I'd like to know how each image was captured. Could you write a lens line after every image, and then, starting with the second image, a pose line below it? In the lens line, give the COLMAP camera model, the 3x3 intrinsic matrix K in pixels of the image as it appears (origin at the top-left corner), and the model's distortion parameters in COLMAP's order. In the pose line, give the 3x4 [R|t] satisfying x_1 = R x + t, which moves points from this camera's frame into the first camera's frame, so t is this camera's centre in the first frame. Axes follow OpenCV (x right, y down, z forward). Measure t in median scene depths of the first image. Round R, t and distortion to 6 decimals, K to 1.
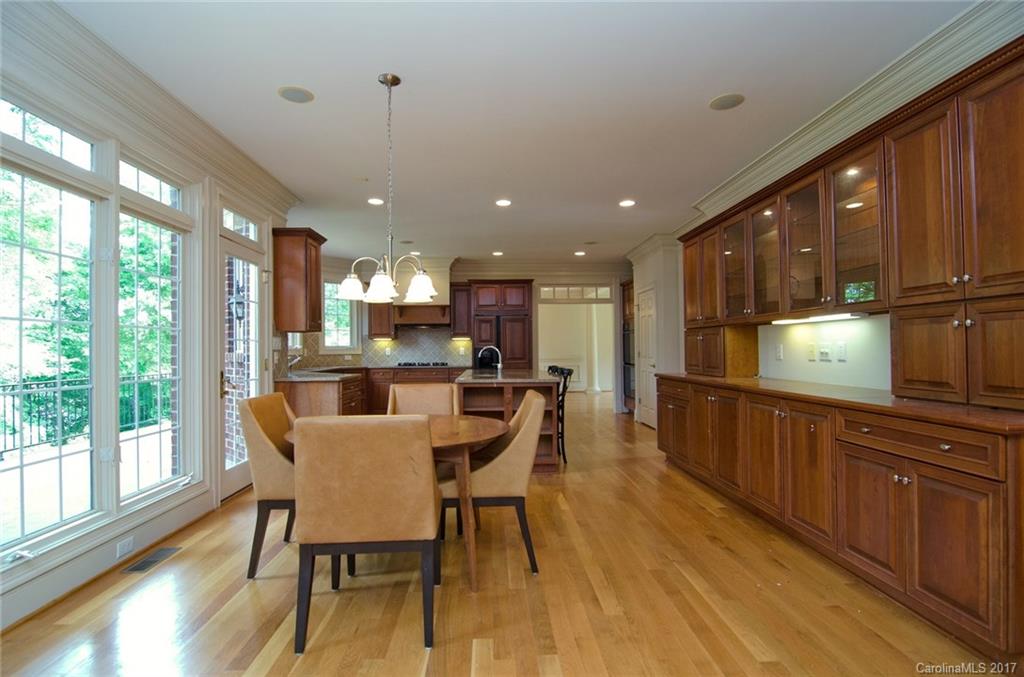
lens RADIAL K [[495.3, 0, 511.6], [0, 495.3, 339.1], [0, 0, 1]] dist [-0.014432, -0.004133]
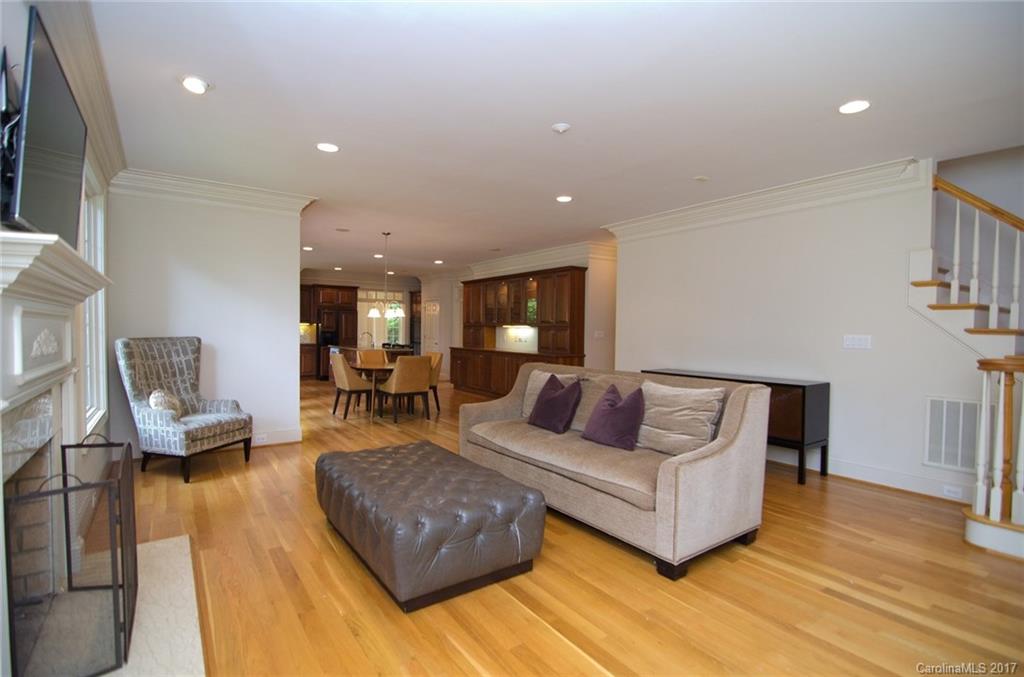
lens RADIAL K [[495.3, 0, 507.7], [0, 495.3, 340.0], [0, 0, 1]] dist [-0.014432, -0.004133]
pose [[0.846642, 0.007914, 0.532104, -0.713682], [-0.032354, 0.998805, 0.036623, -0.049077], [-0.531178, -0.048222, 0.845887, -1.039086]]
